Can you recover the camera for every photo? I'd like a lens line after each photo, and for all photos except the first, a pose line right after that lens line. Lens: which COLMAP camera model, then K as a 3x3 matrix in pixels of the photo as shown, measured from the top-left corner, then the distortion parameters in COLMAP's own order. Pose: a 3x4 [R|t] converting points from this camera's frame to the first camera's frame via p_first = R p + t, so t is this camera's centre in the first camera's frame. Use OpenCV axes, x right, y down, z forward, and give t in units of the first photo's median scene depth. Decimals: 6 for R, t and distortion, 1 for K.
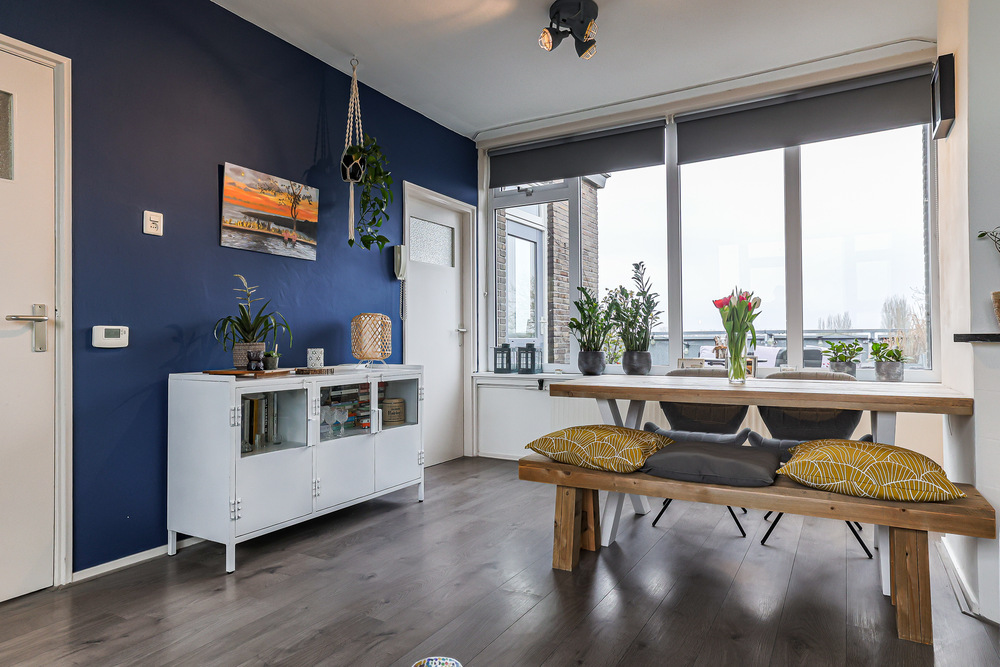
lens RADIAL K [[609.5, 0, 495.1], [0, 609.5, 332.9], [0, 0, 1]] dist [-0.007188, 0.009872]
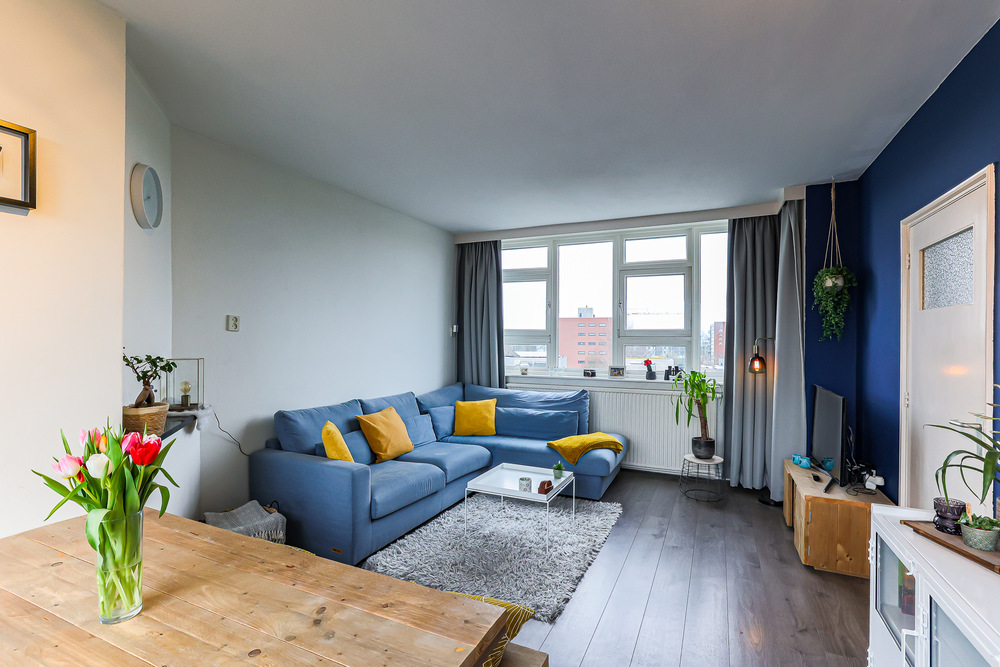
lens RADIAL K [[465.5, 0, 494.1], [0, 465.5, 346.4], [0, 0, 1]] dist [-0.036167, 0.011680]
pose [[-0.996591, 0.000550, -0.082499, 0.119092], [0.000562, 1.000000, -0.000121, -0.117373], [0.082499, -0.000167, -0.996591, 1.237752]]
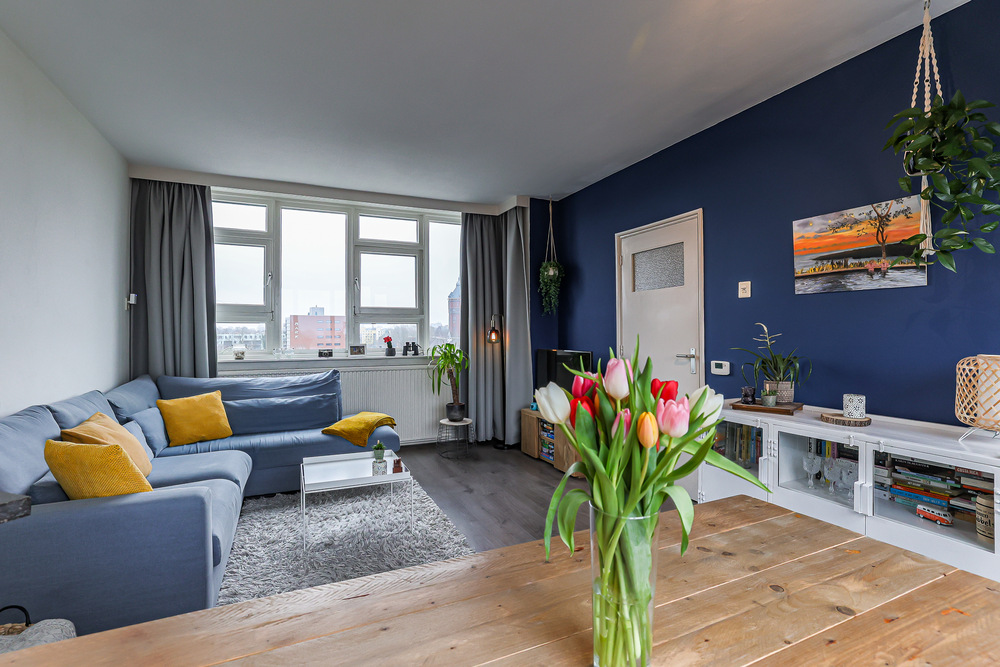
lens RADIAL K [[465.5, 0, 504.1], [0, 465.5, 335.0], [0, 0, 1]] dist [-0.036167, 0.011680]
pose [[-0.578595, 0.010874, -0.815542, 0.534377], [0.019071, 0.999818, -0.000199, -0.070662], [0.815392, -0.015668, -0.578697, 0.969477]]
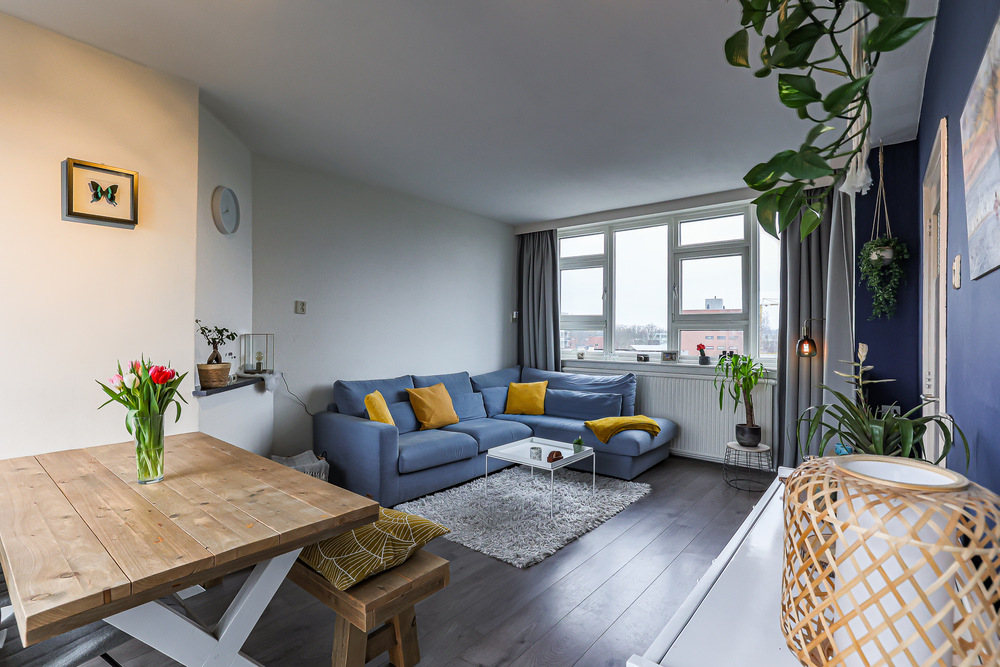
lens RADIAL K [[465.5, 0, 487.7], [0, 465.5, 336.9], [0, 0, 1]] dist [-0.036167, 0.011680]
pose [[-0.985091, -0.003183, 0.172002, -0.095797], [-0.004147, 0.999978, -0.005247, -0.086231], [-0.171981, -0.005882, -0.985083, 1.329178]]
